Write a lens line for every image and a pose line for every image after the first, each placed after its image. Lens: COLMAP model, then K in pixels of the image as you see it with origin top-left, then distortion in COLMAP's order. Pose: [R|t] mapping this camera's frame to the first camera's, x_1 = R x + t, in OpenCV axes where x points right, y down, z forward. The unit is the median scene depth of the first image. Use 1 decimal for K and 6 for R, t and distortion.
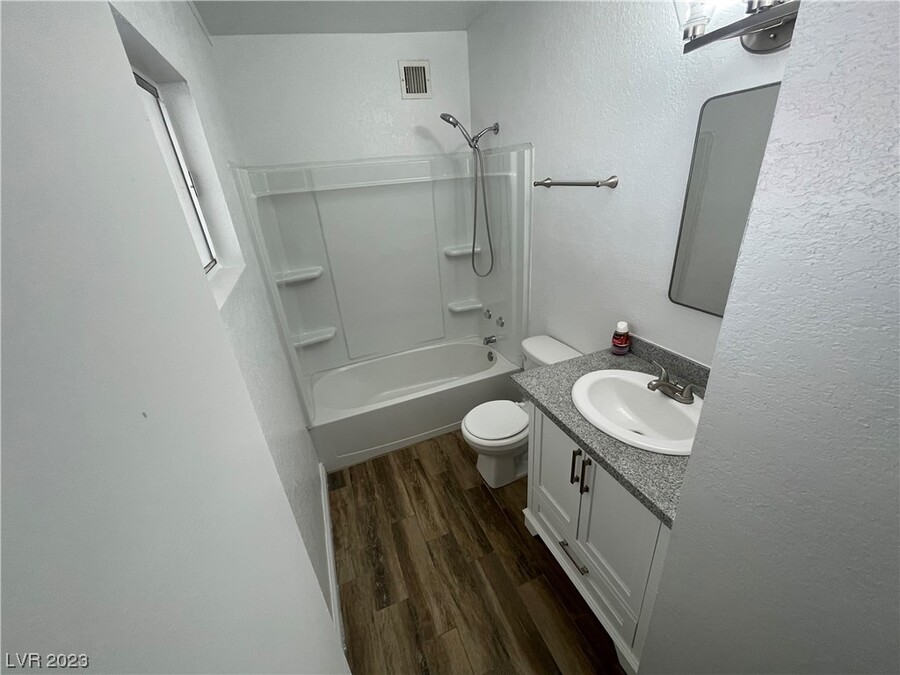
lens RADIAL K [[363.8, 0, 447.7], [0, 363.8, 337.0], [0, 0, 1]] dist [0.002190, 0.000736]
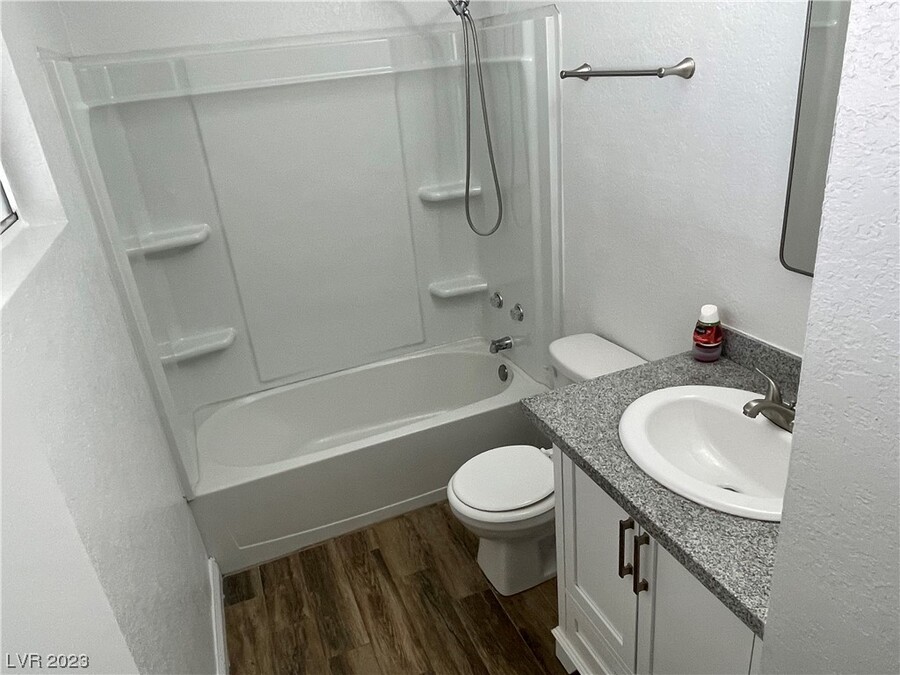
lens RADIAL K [[639.5, 0, 446.0], [0, 639.5, 345.9], [0, 0, 1]] dist [0.011891, -0.014132]
pose [[0.999781, -0.019922, -0.006408, 0.047998], [0.019909, 0.999800, -0.002059, 0.014722], [0.006447, 0.001931, 0.999977, -0.032921]]
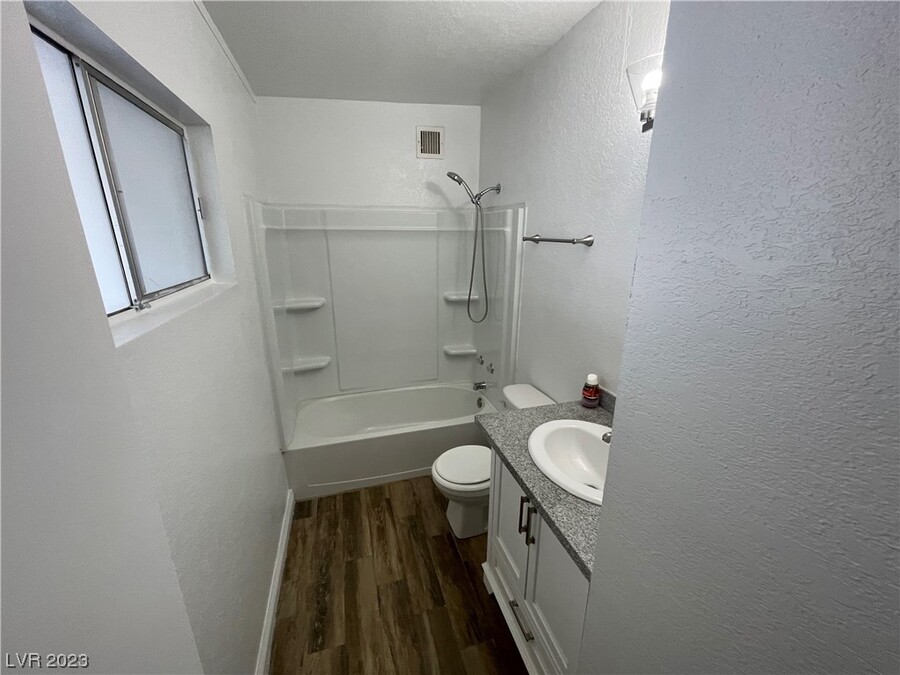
lens RADIAL K [[363.8, 0, 451.3], [0, 363.8, 338.6], [0, 0, 1]] dist [0.002190, 0.000736]
pose [[0.993353, 0.100030, -0.056951, 0.113766], [-0.106865, 0.985288, -0.133372, 0.030426], [0.042772, 0.138572, 0.989428, -0.020265]]
